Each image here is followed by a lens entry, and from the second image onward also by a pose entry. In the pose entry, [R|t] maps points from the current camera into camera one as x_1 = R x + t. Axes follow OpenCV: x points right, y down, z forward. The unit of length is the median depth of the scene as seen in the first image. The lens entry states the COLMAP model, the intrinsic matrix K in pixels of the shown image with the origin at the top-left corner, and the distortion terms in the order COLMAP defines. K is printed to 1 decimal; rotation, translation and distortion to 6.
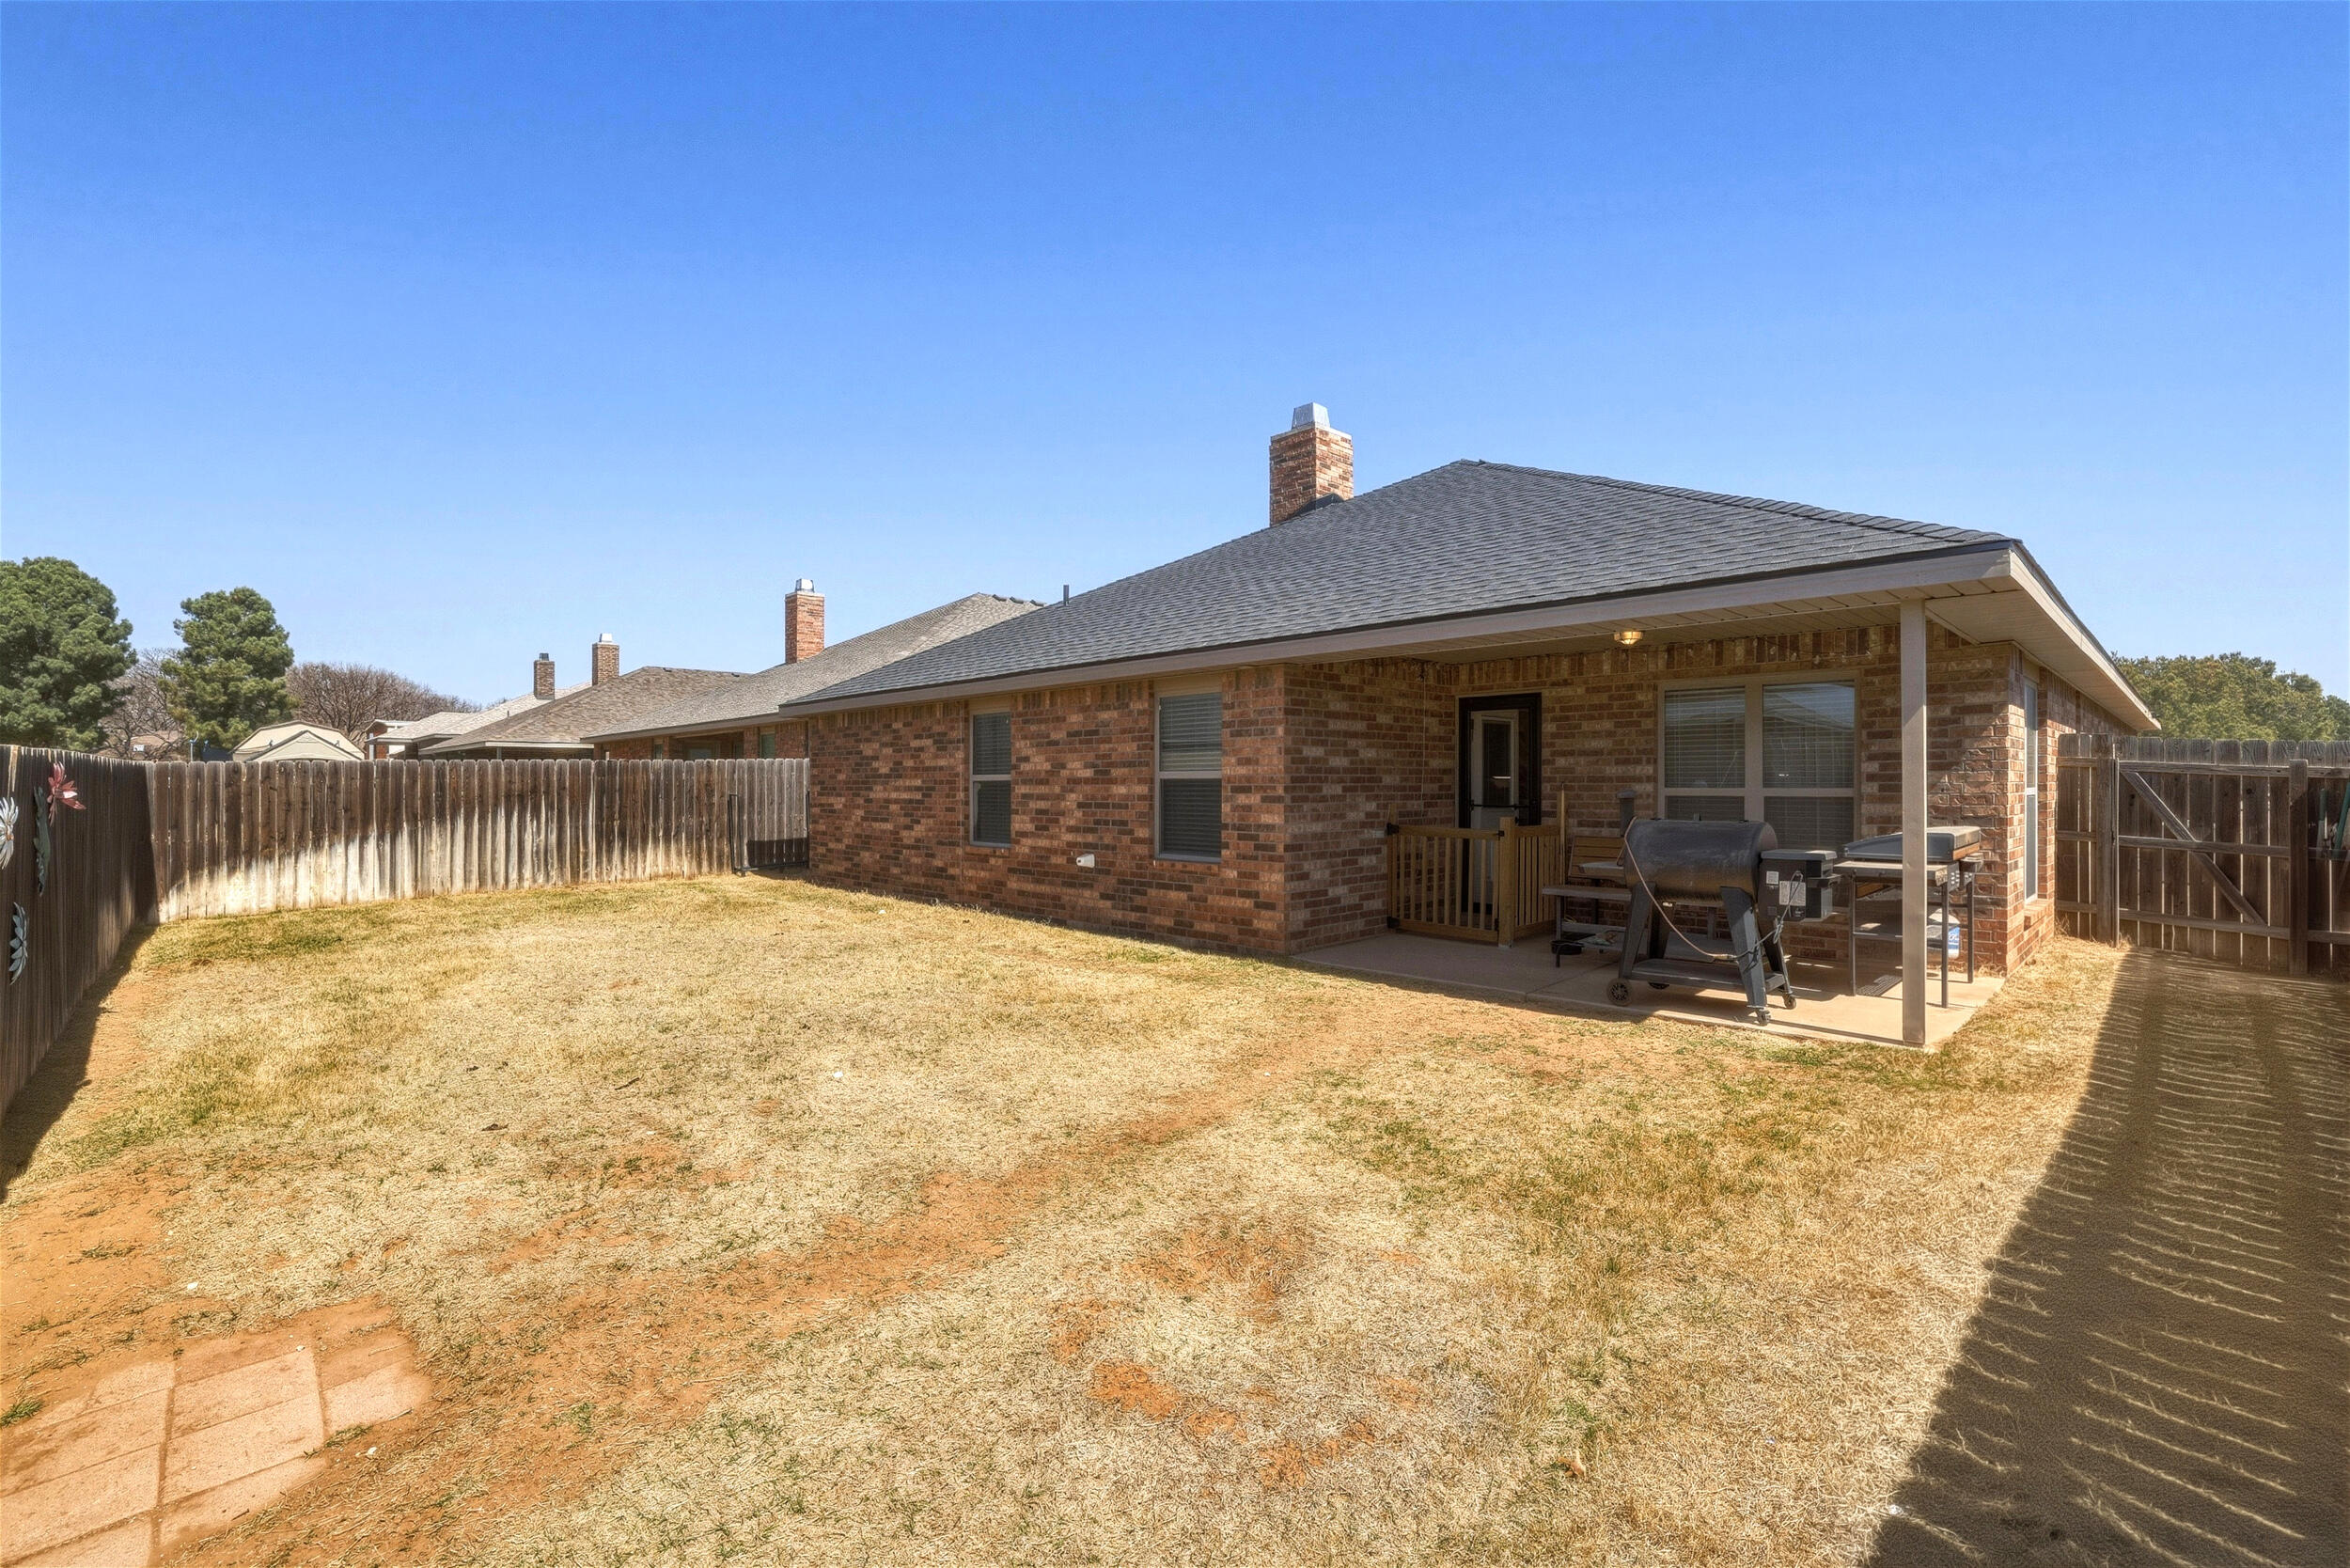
lens RADIAL K [[1021.4, 0, 1169.9], [0, 1021.4, 771.1], [0, 0, 1]] dist [-0.043839, 0.015732]
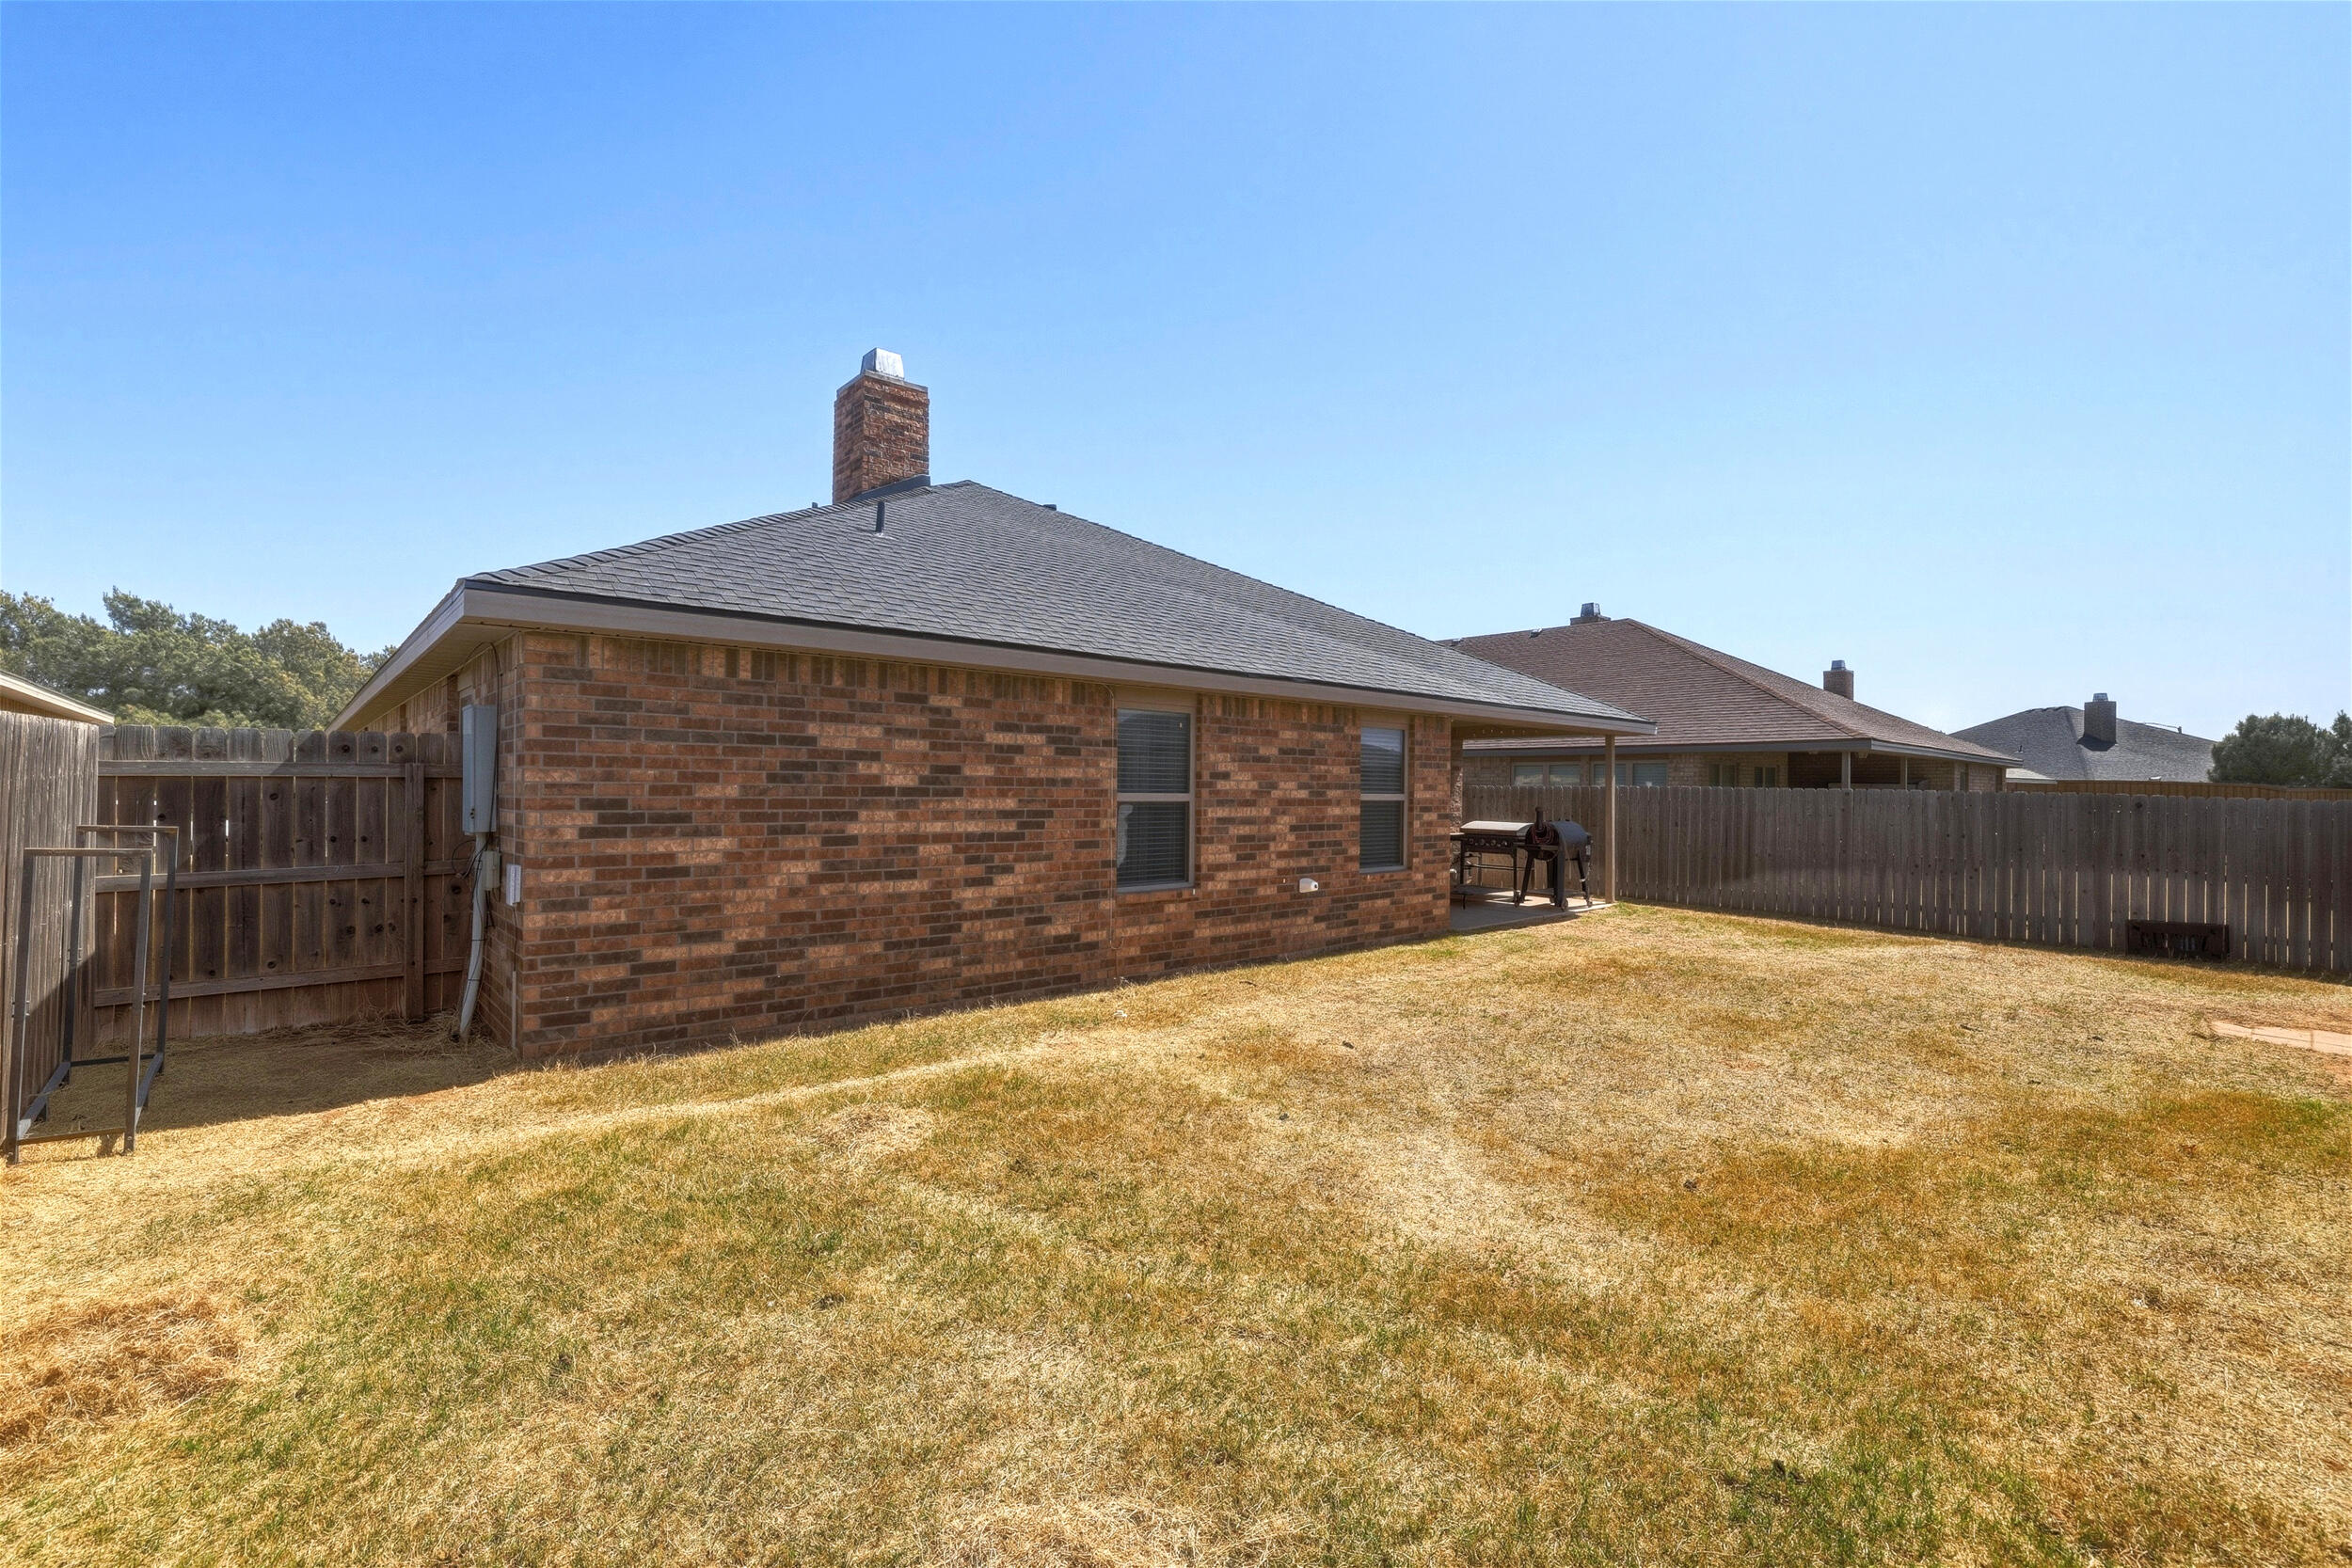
lens RADIAL K [[1022.1, 0, 1170.9], [0, 1022.1, 771.1], [0, 0, 1]] dist [-0.043839, 0.015732]
pose [[0.035897, 0.024576, 0.999053, -0.999214], [-0.018171, 0.999548, -0.023936, 0.005303], [-0.999190, -0.017295, 0.036327, 1.045576]]
